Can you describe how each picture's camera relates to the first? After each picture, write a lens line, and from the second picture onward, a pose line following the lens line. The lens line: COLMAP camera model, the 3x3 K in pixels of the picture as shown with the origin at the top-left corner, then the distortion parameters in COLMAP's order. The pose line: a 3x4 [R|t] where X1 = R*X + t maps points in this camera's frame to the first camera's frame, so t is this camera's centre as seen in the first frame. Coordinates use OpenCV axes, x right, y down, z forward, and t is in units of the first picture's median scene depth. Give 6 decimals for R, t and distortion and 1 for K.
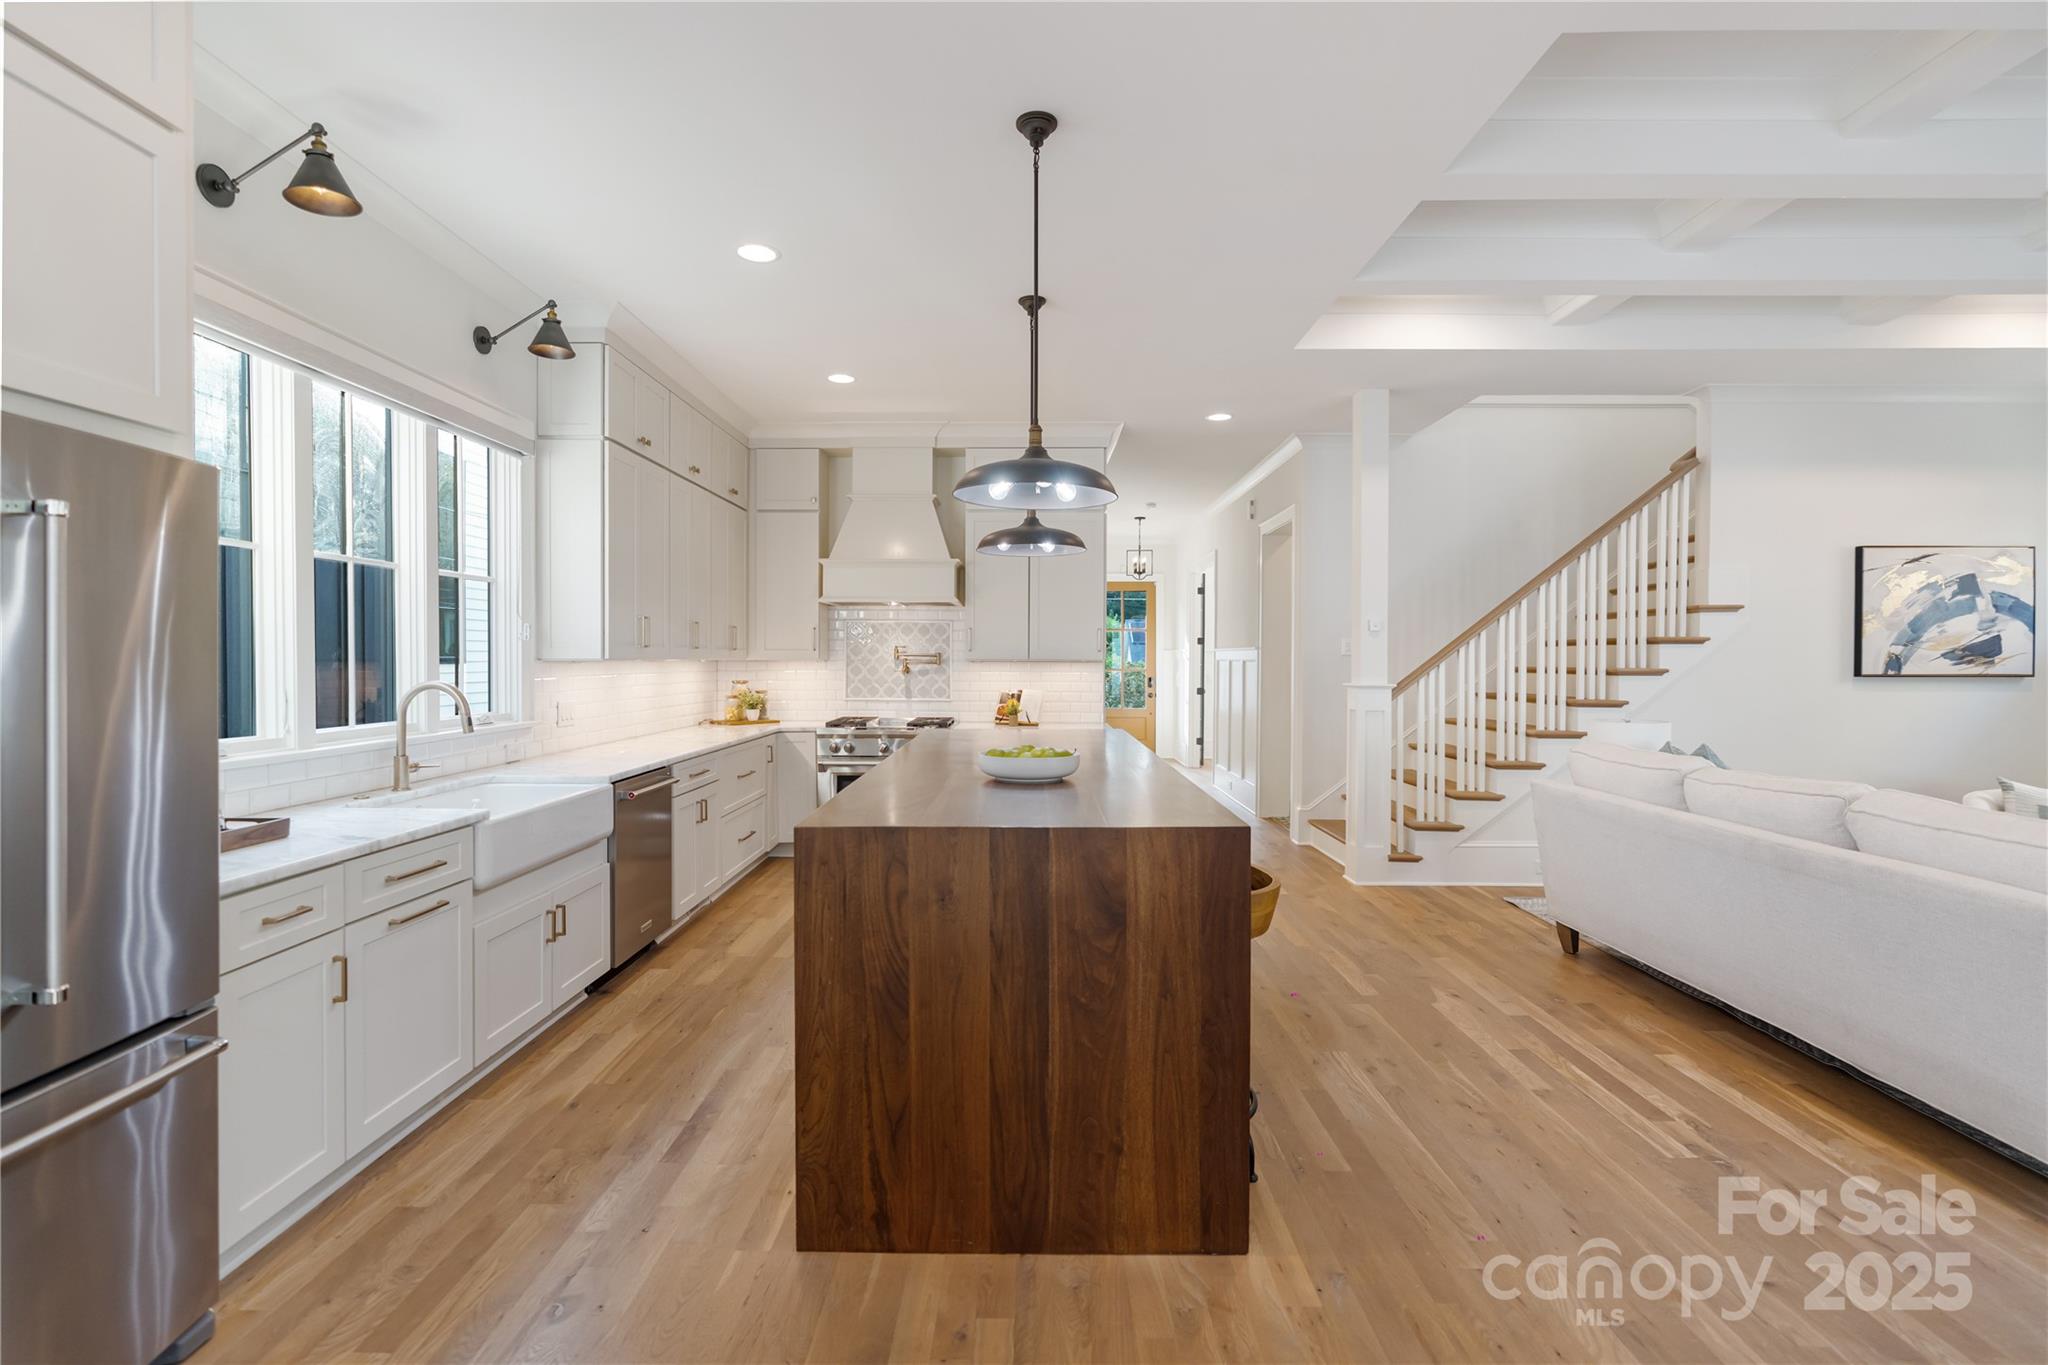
lens RADIAL K [[924.0, 0, 1014.9], [0, 924.0, 668.2], [0, 0, 1]] dist [0.001052, 0.000397]
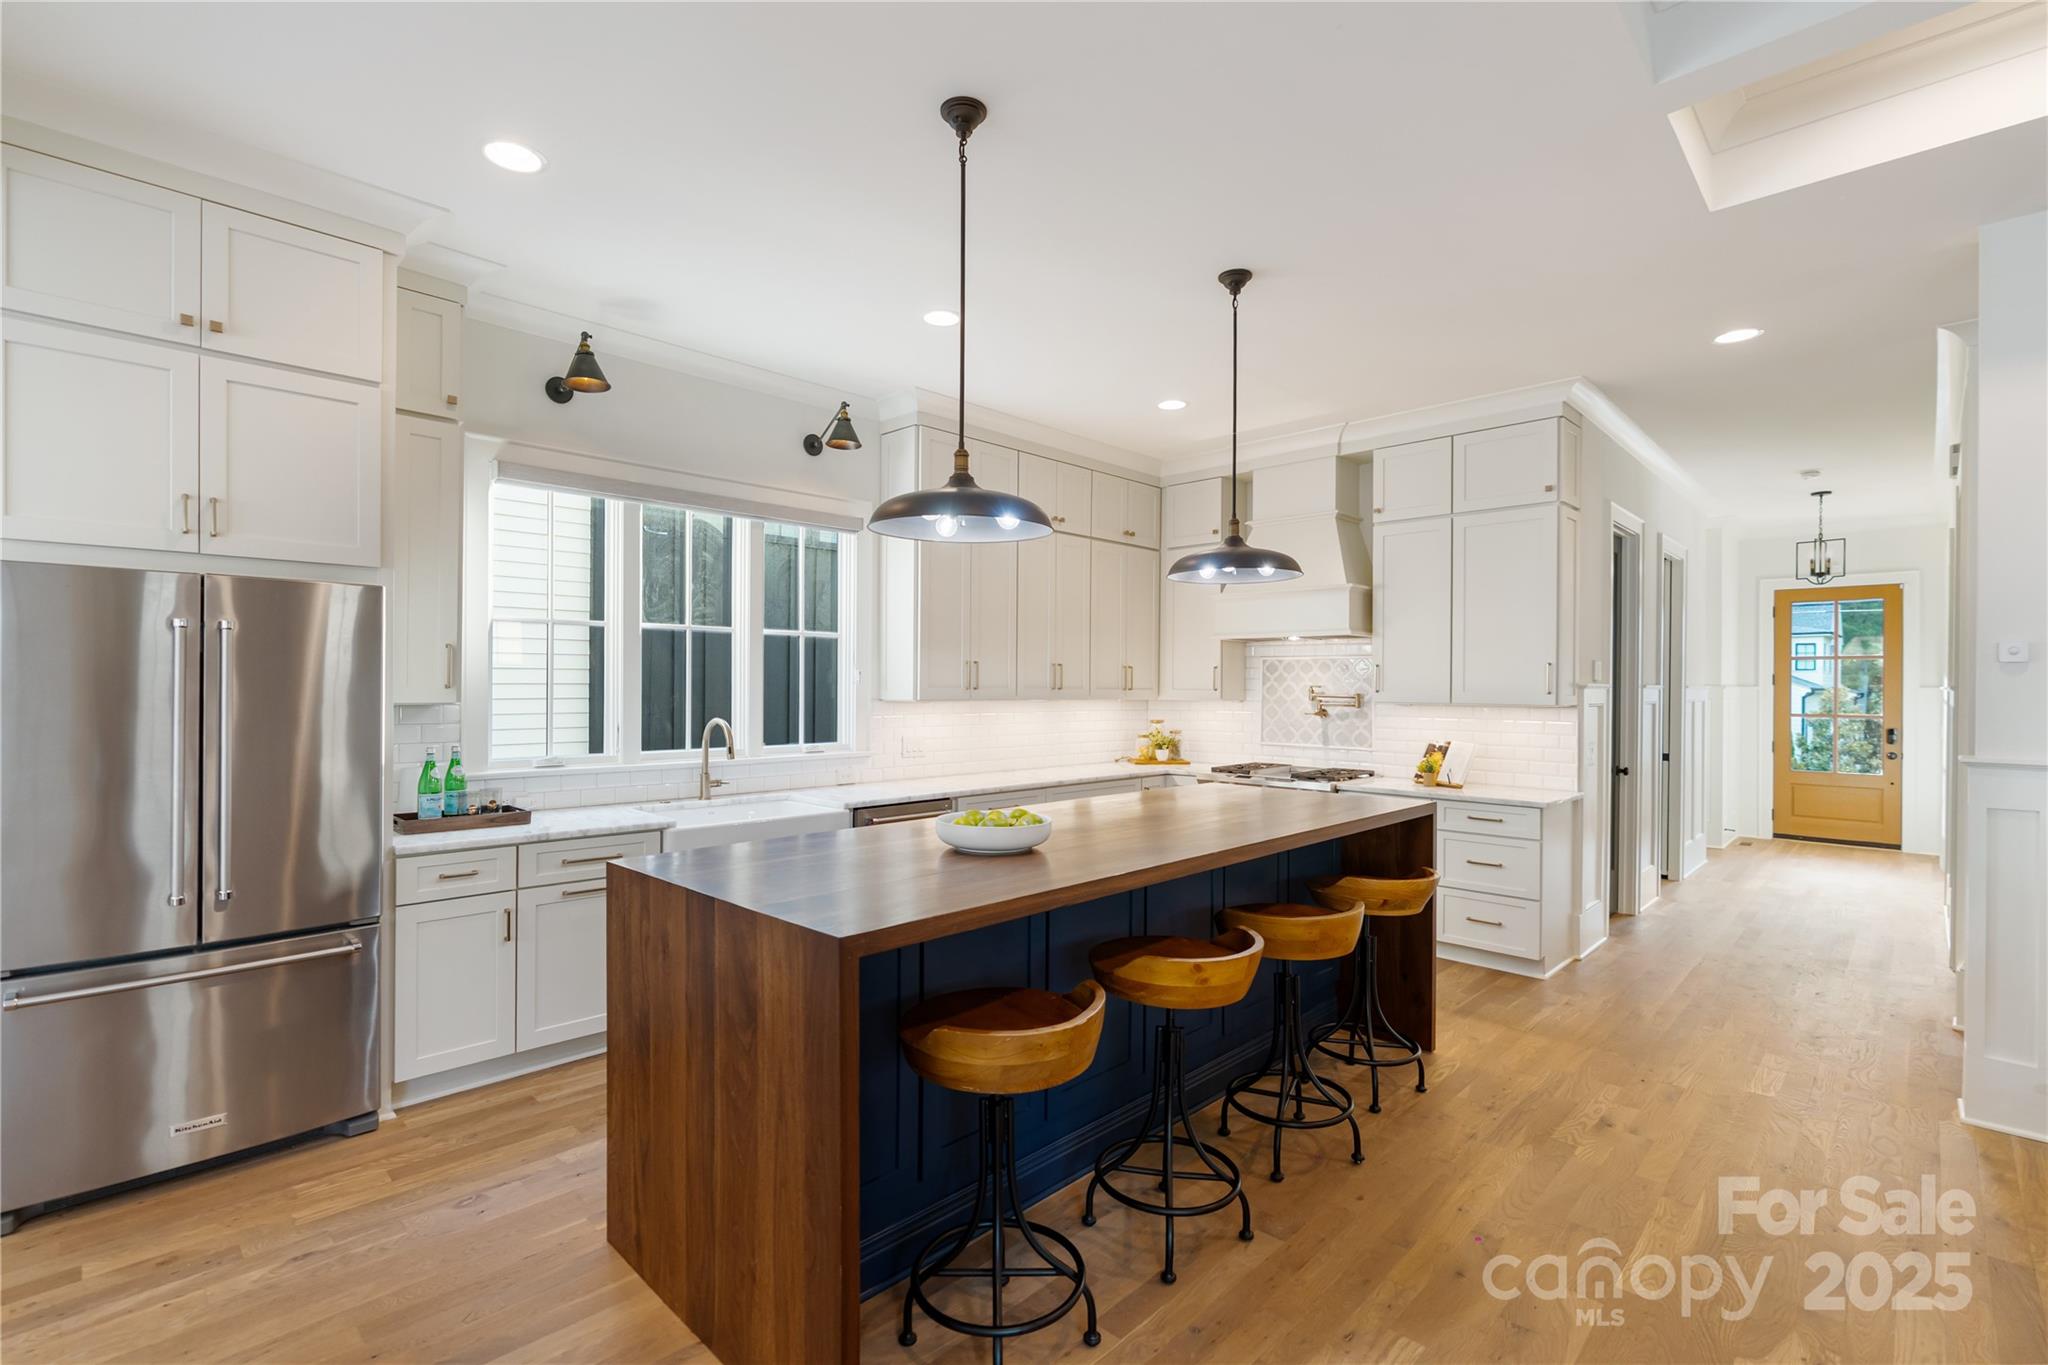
lens RADIAL K [[931.5, 0, 1012.0], [0, 931.5, 675.9], [0, 0, 1]] dist [-0.005275, 0.000003]
pose [[0.718274, -0.004429, -0.695747, 0.548703], [-0.012558, 0.999734, -0.019328, -0.023783], [0.695647, 0.022620, 0.718027, 0.313696]]
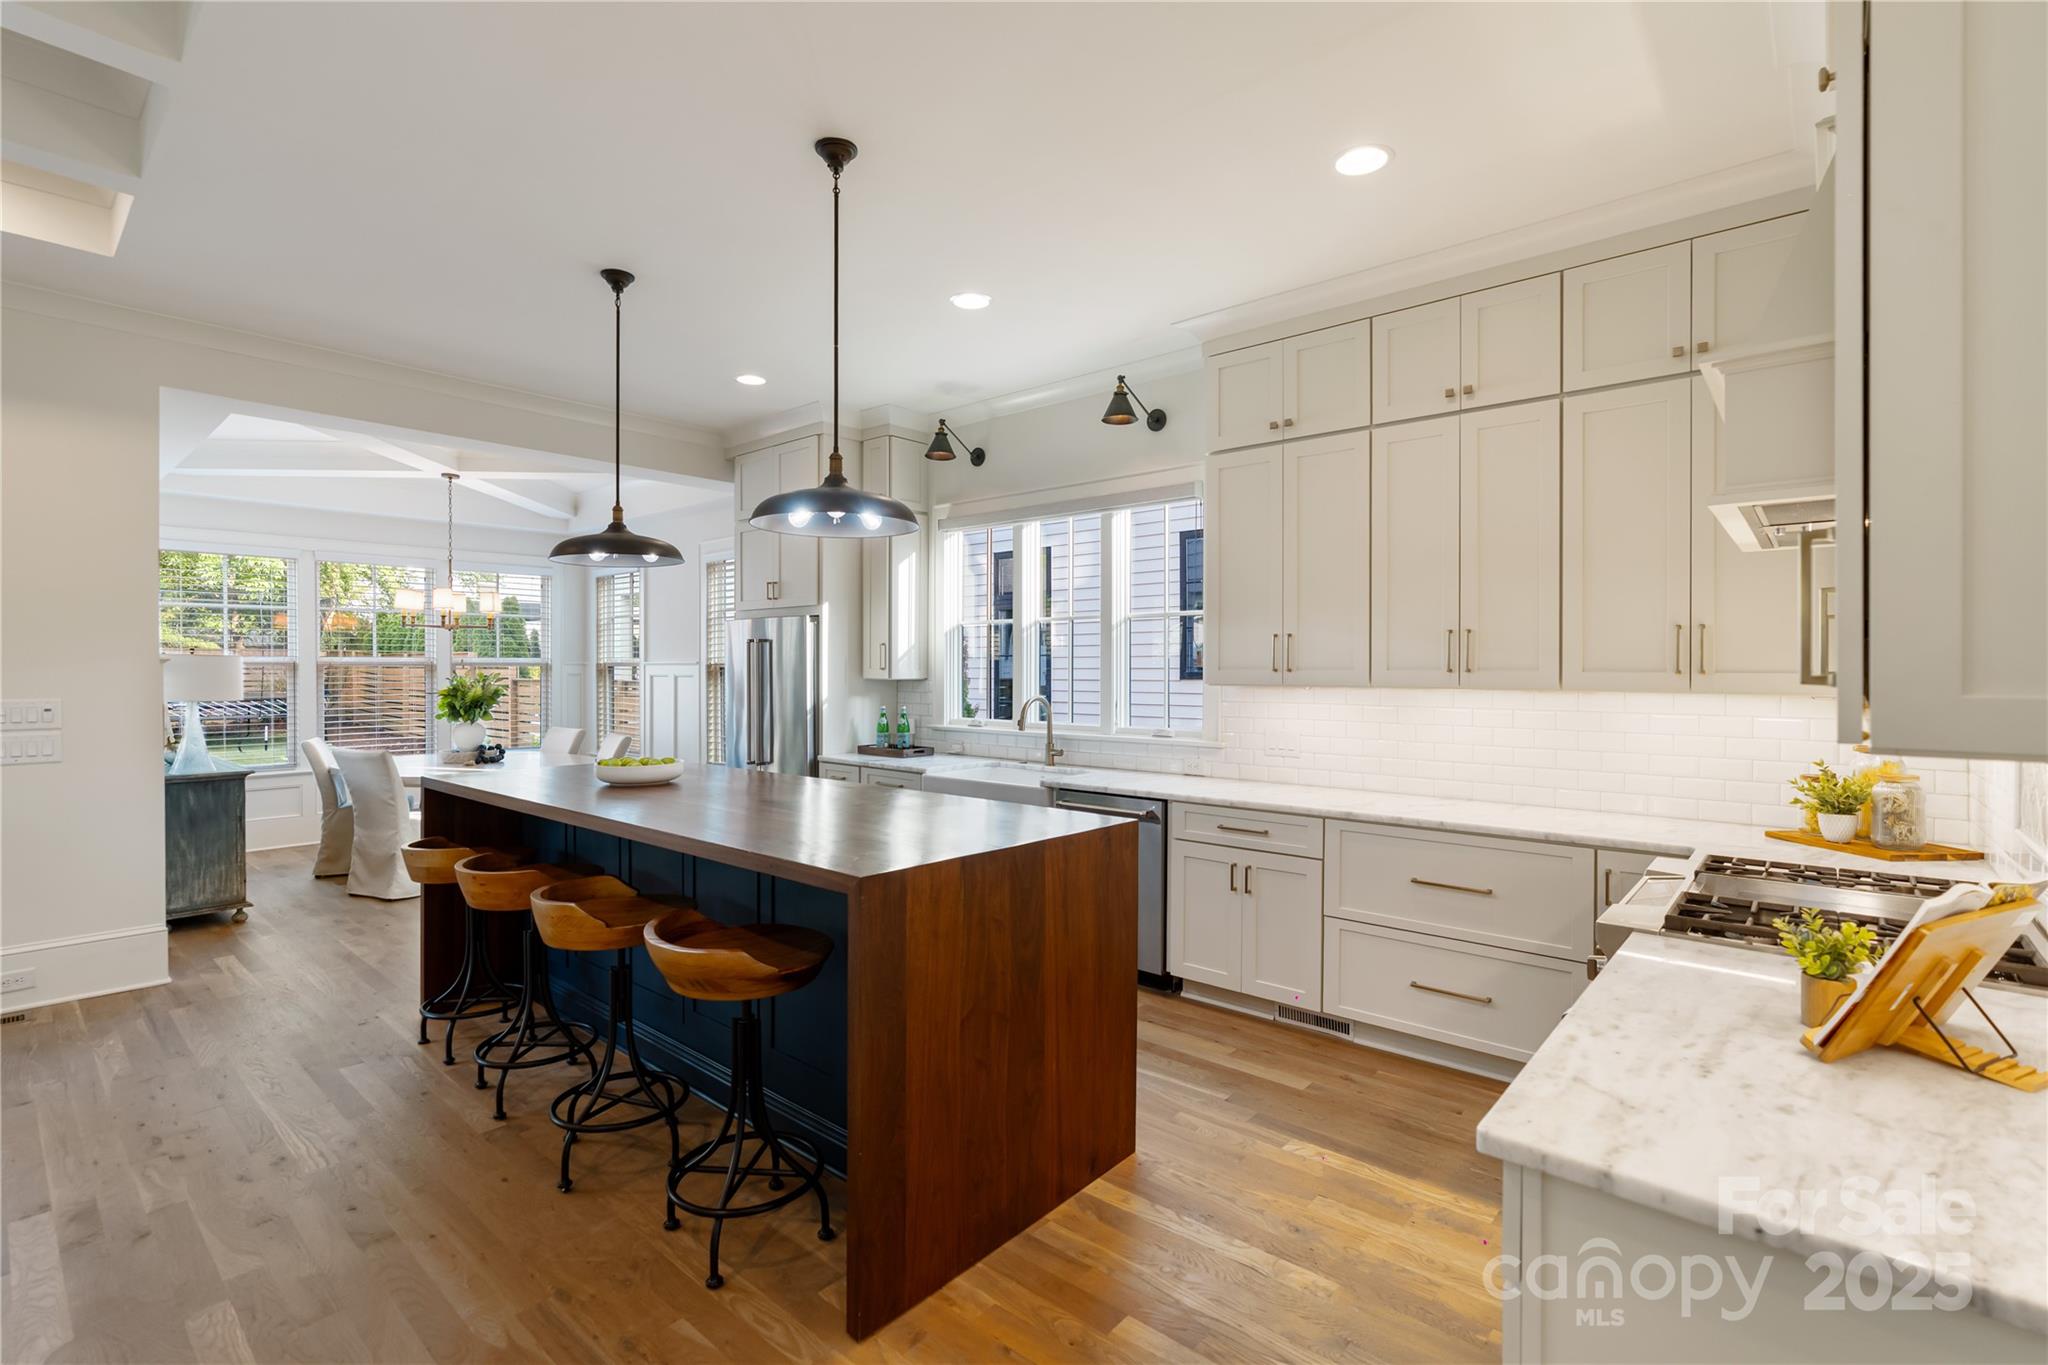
lens RADIAL K [[953.2, 0, 1025.7], [0, 953.2, 664.7], [0, 0, 1]] dist [0.025115, -0.000108]
pose [[-0.653937, 0.000744, -0.756549, 0.543479], [-0.006101, 0.999962, 0.006257, -0.044720], [0.756525, 0.008707, -0.653907, 1.873863]]
